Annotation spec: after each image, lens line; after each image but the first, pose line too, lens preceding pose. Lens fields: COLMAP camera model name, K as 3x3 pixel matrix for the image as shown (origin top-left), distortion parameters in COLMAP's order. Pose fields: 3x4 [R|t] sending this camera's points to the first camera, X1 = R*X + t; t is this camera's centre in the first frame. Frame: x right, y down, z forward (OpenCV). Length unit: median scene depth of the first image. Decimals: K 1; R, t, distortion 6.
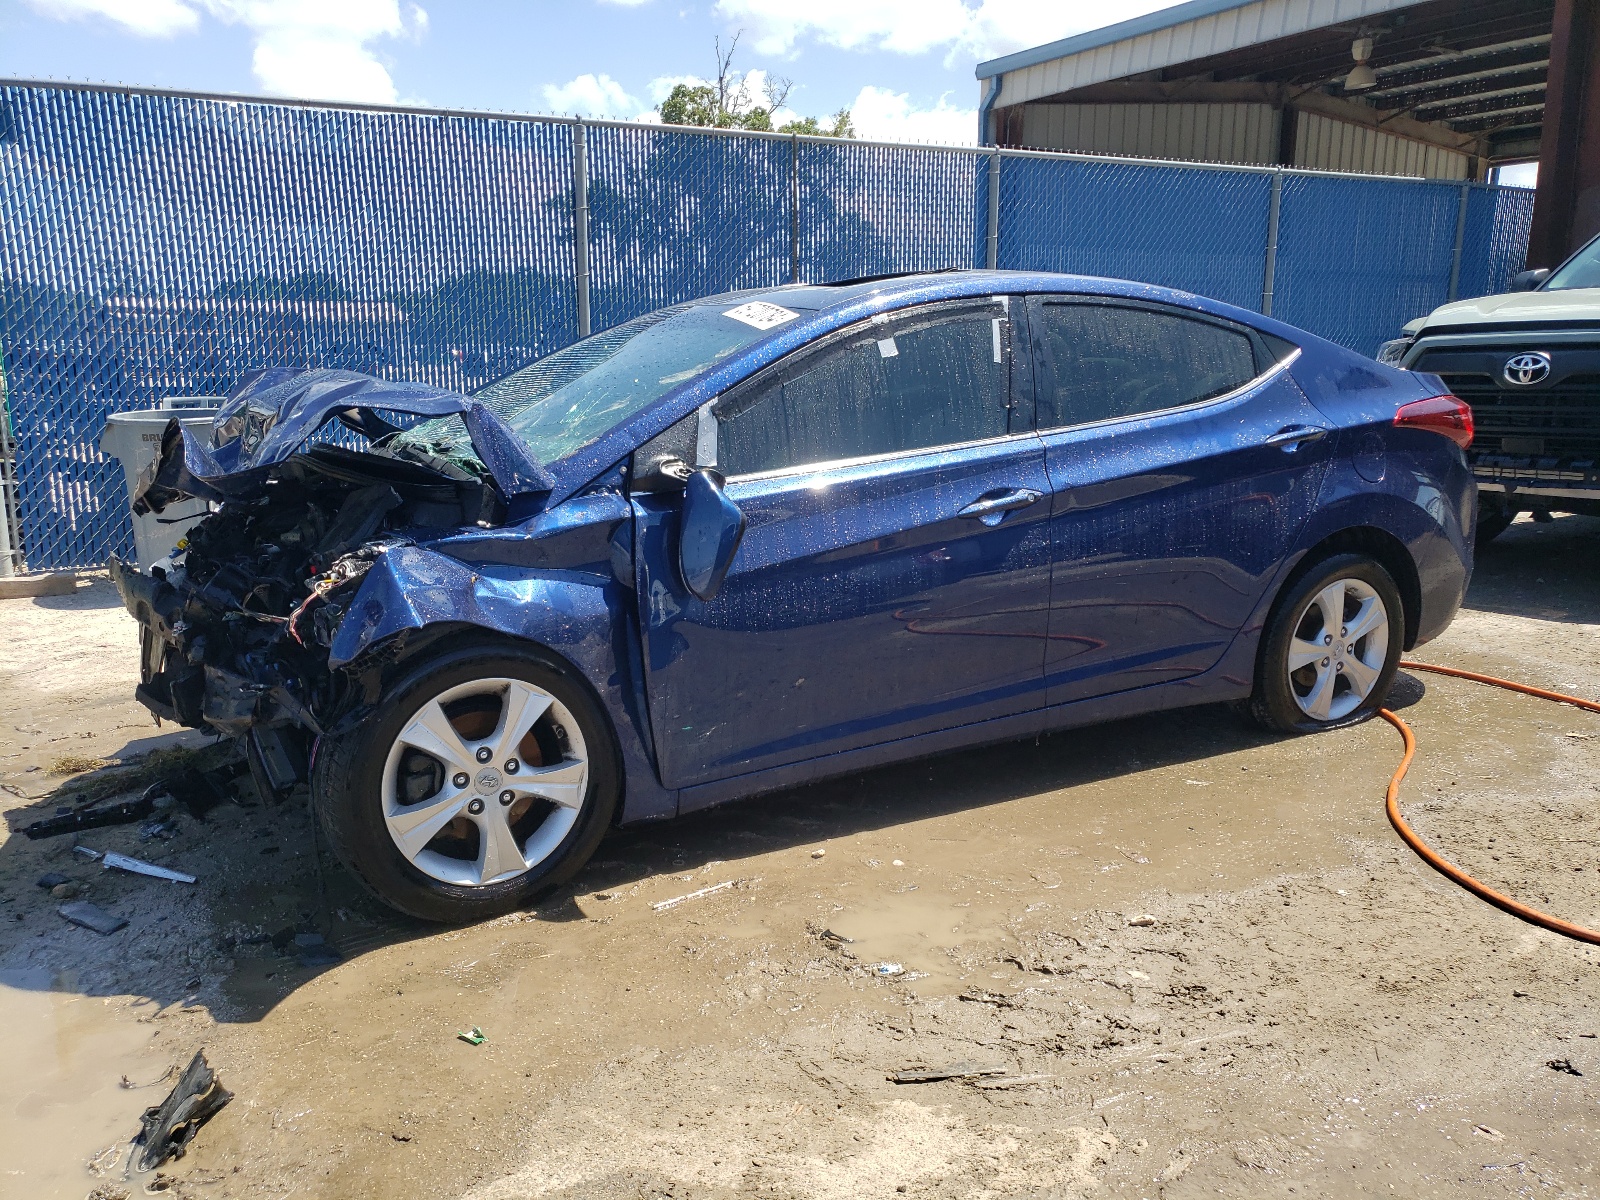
lens RADIAL K [[1267.2, 0, 805.6], [0, 1267.2, 602.6], [0, 0, 1]] dist [0.056808, 0.006257]
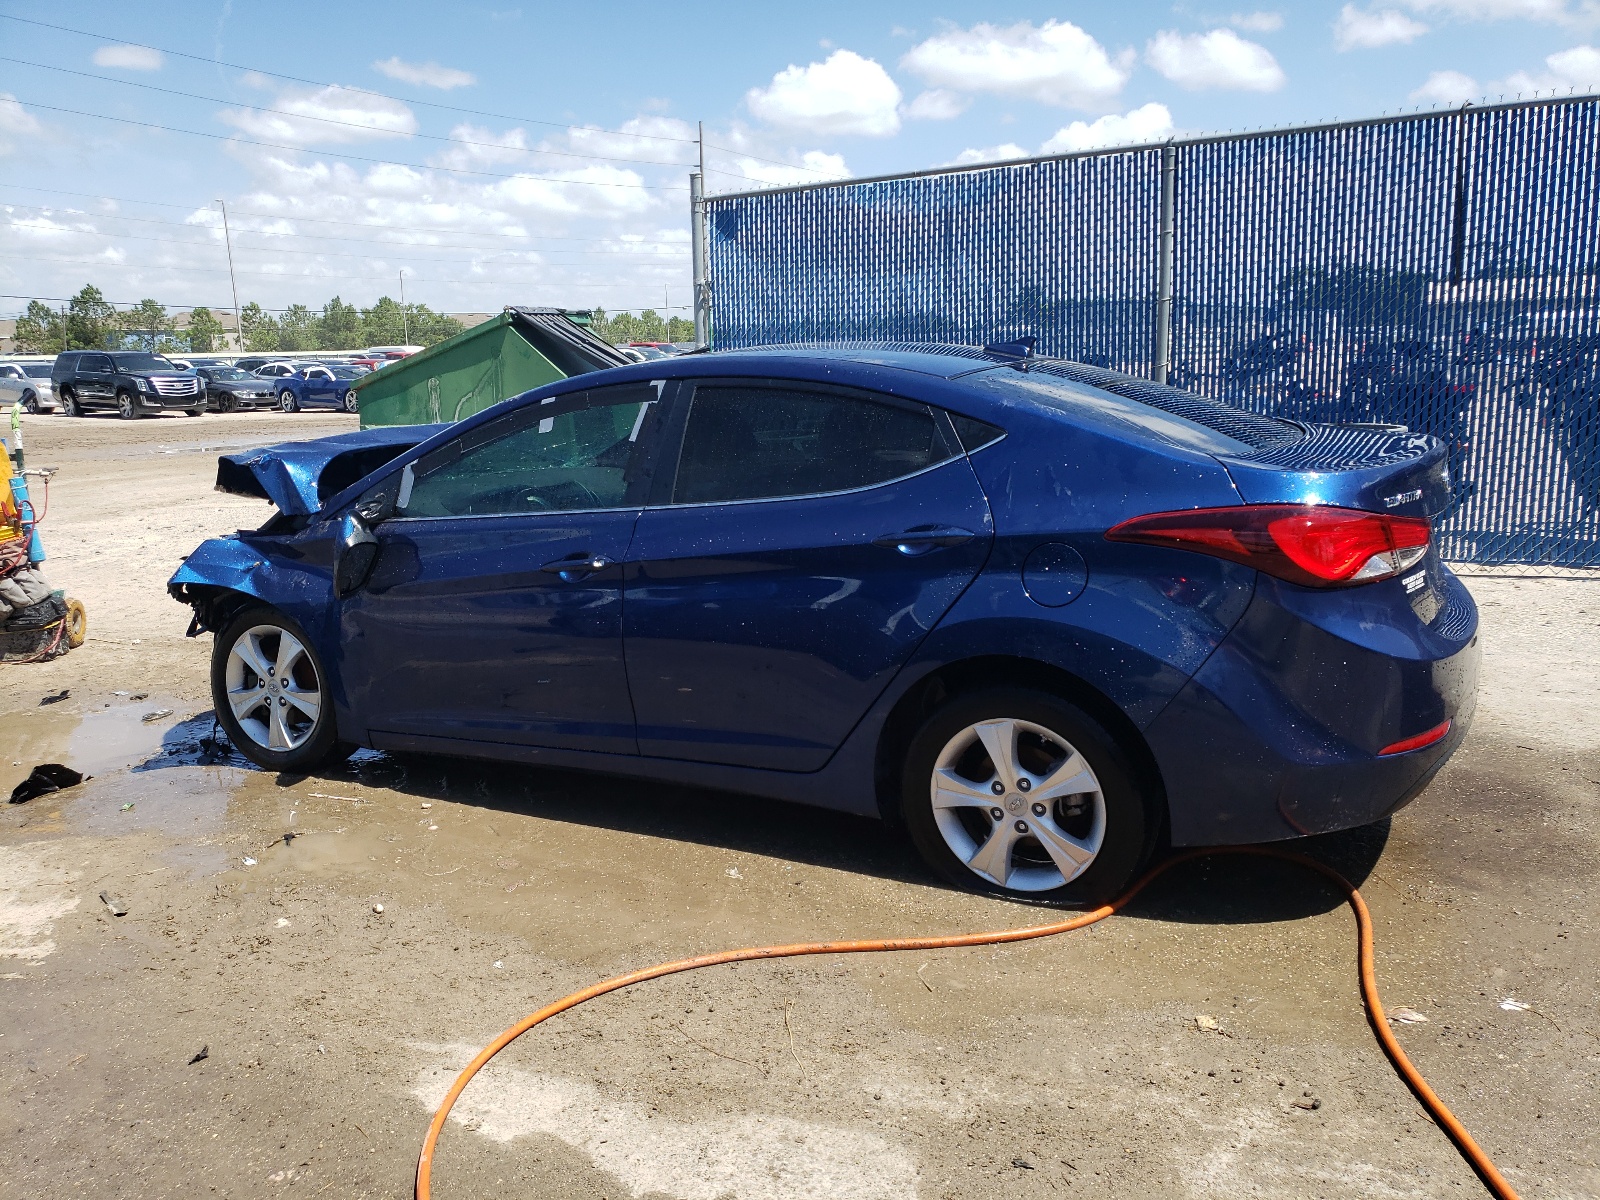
lens RADIAL K [[1267.2, 0, 805.6], [0, 1267.2, 602.6], [0, 0, 1]] dist [0.056808, 0.006257]
pose [[0.567073, 0.159707, -0.808036, 0.976410], [-0.144097, 0.985129, 0.093583, -0.147503], [0.810965, 0.063367, 0.581653, 0.406980]]
